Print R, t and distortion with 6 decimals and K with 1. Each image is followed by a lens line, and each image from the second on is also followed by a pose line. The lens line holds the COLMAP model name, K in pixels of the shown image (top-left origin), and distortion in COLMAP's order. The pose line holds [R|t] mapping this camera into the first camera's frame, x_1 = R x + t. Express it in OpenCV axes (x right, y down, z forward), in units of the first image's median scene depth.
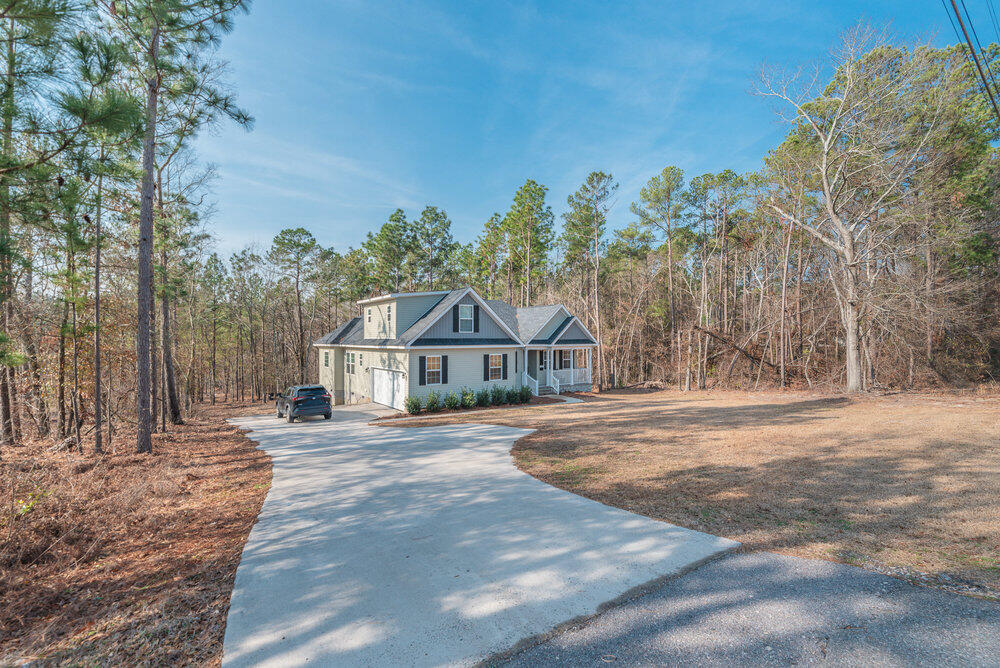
lens RADIAL K [[433.8, 0, 501.5], [0, 433.8, 337.5], [0, 0, 1]] dist [0.009203, 0.000644]
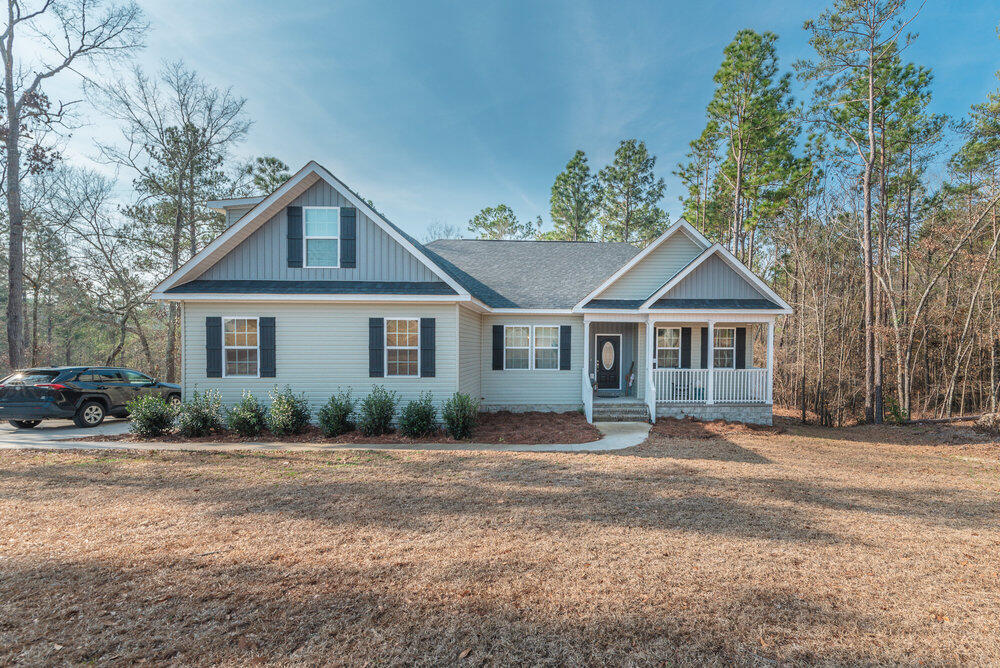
lens RADIAL K [[453.1, 0, 500.0], [0, 453.1, 334.0], [0, 0, 1]] dist [-0.009206, 0.000139]
pose [[0.822321, 0.022370, -0.568584, 0.336410], [-0.011004, 0.999665, 0.023415, 0.043301], [0.568917, -0.012998, 0.822292, 0.703458]]
